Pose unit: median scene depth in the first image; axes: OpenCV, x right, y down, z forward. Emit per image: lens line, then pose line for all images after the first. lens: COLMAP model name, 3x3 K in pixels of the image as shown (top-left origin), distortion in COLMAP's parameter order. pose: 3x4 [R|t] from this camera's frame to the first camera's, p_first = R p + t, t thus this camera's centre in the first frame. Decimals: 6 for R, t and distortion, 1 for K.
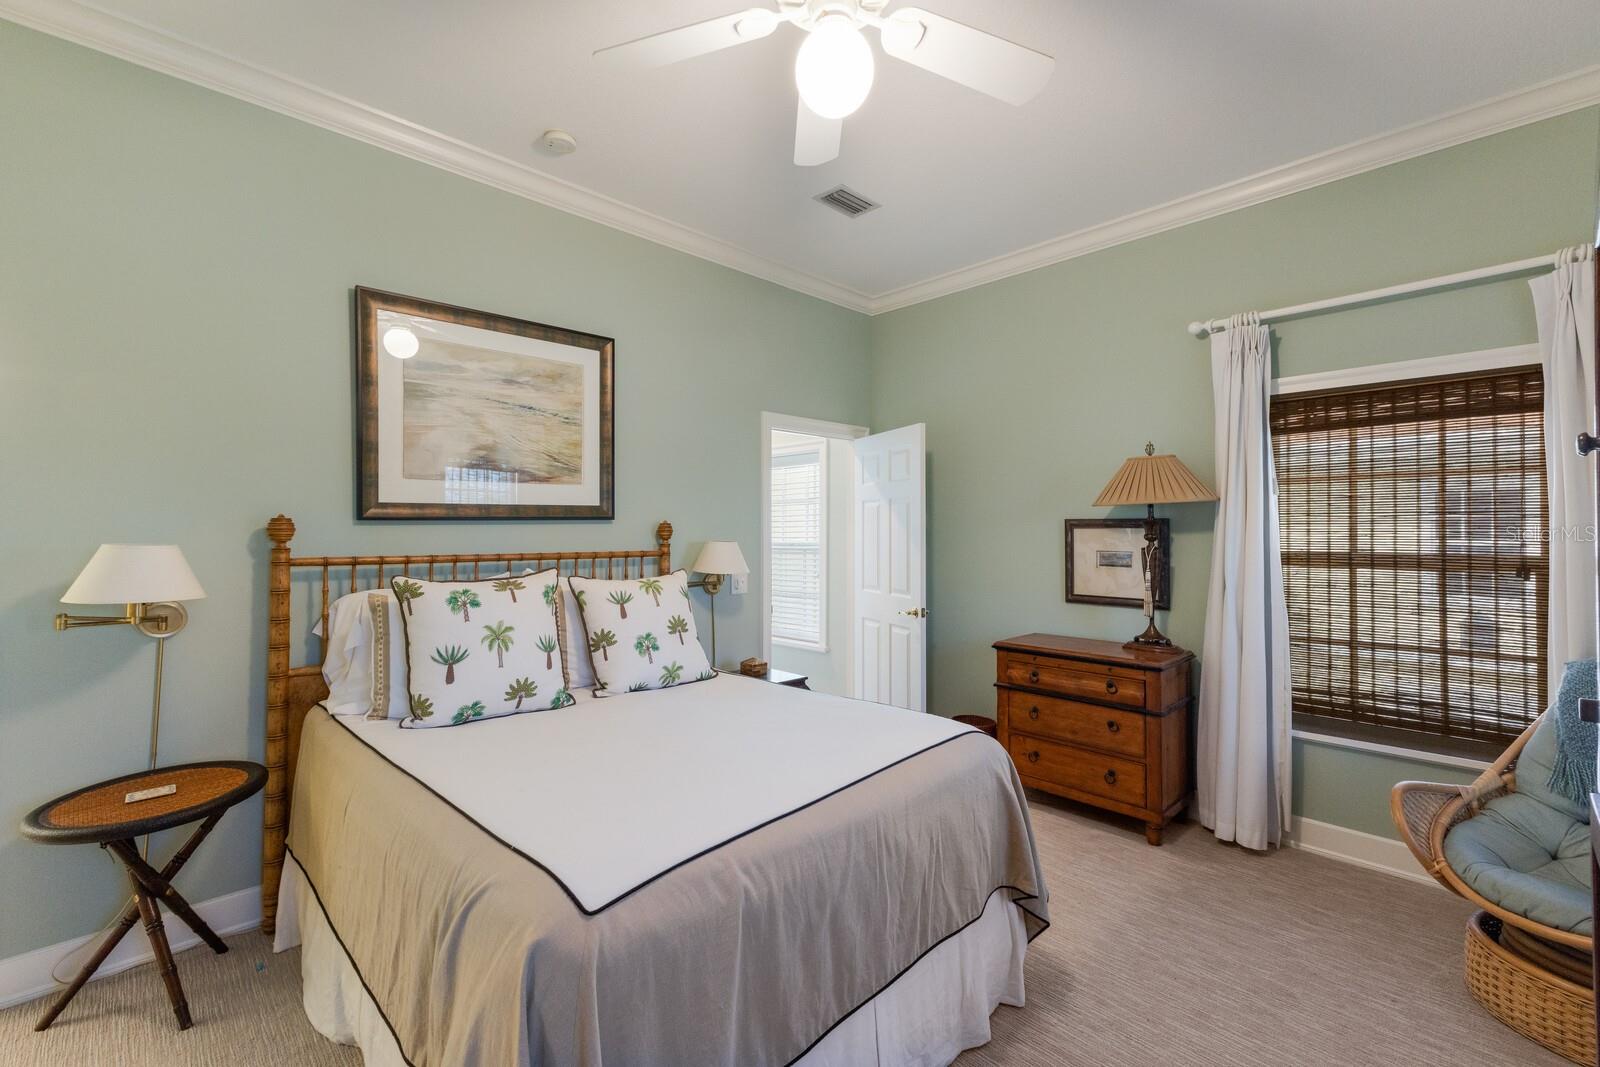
lens RADIAL K [[687.4, 0, 803.4], [0, 687.4, 535.4], [0, 0, 1]] dist [0.017007, -0.000609]
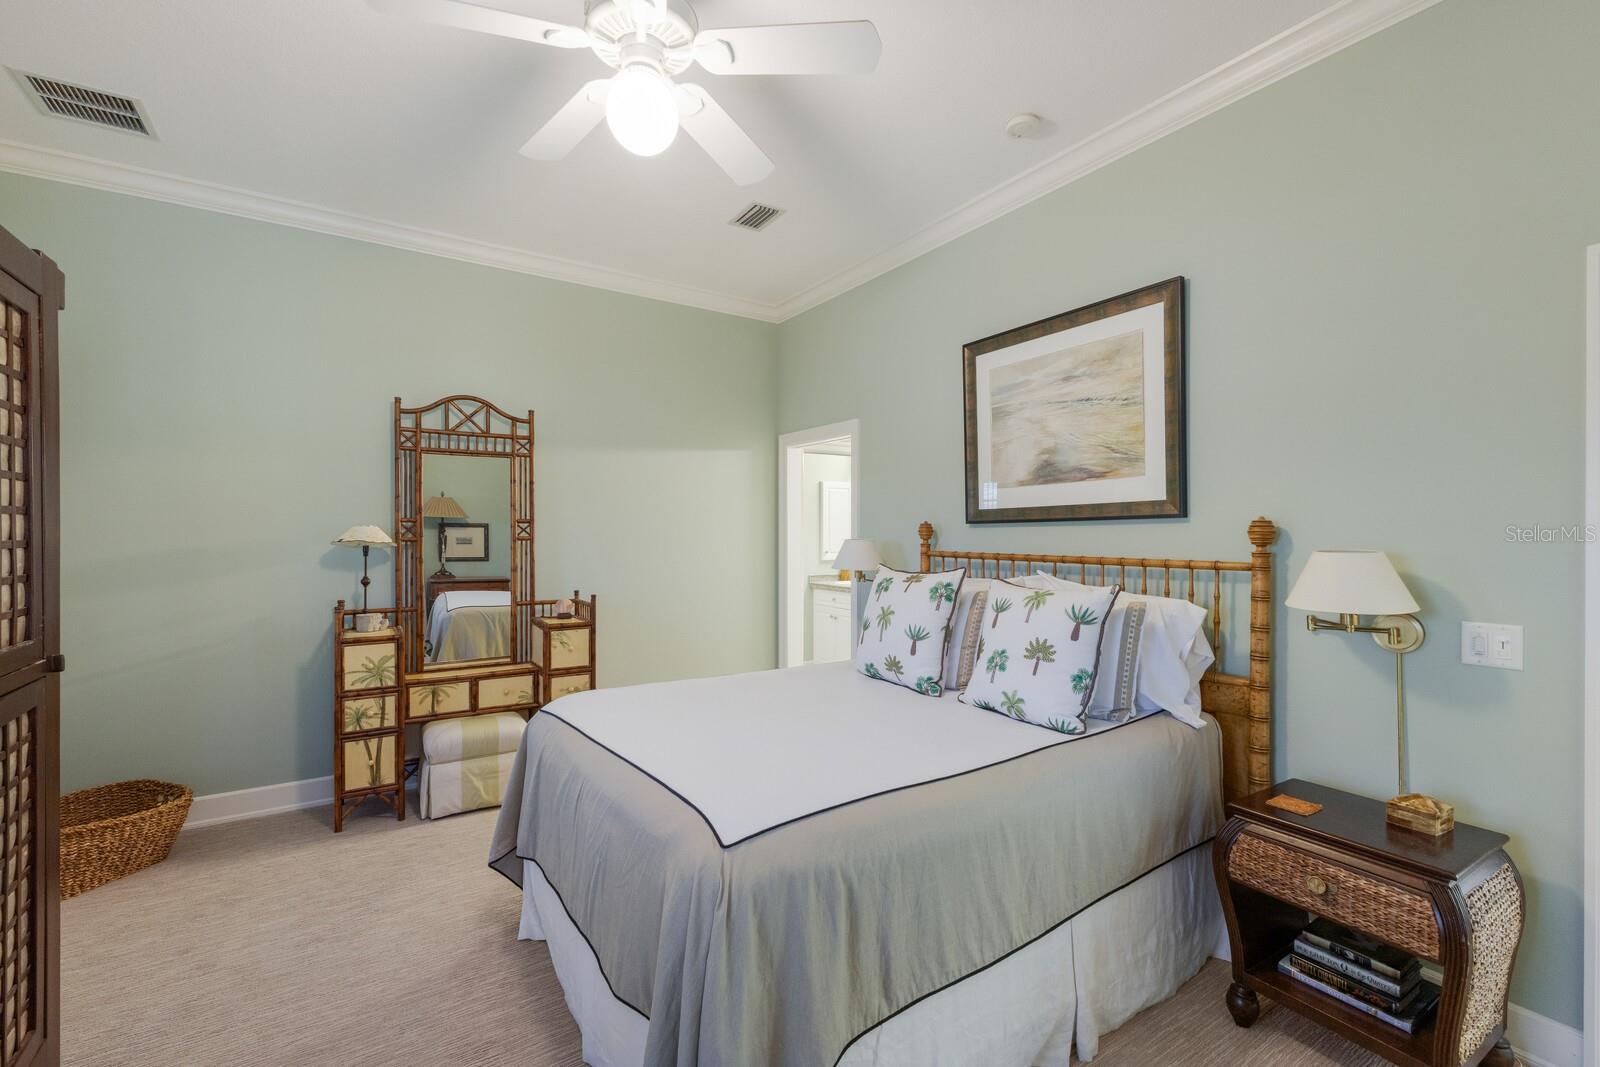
lens RADIAL K [[687.4, 0, 803.4], [0, 687.4, 535.4], [0, 0, 1]] dist [0.017007, -0.000609]
pose [[-0.192096, -0.000869, -0.981376, 0.583496], [-0.014838, 0.999888, 0.002019, 0.001392], [0.981264, 0.014950, -0.192087, 0.803303]]
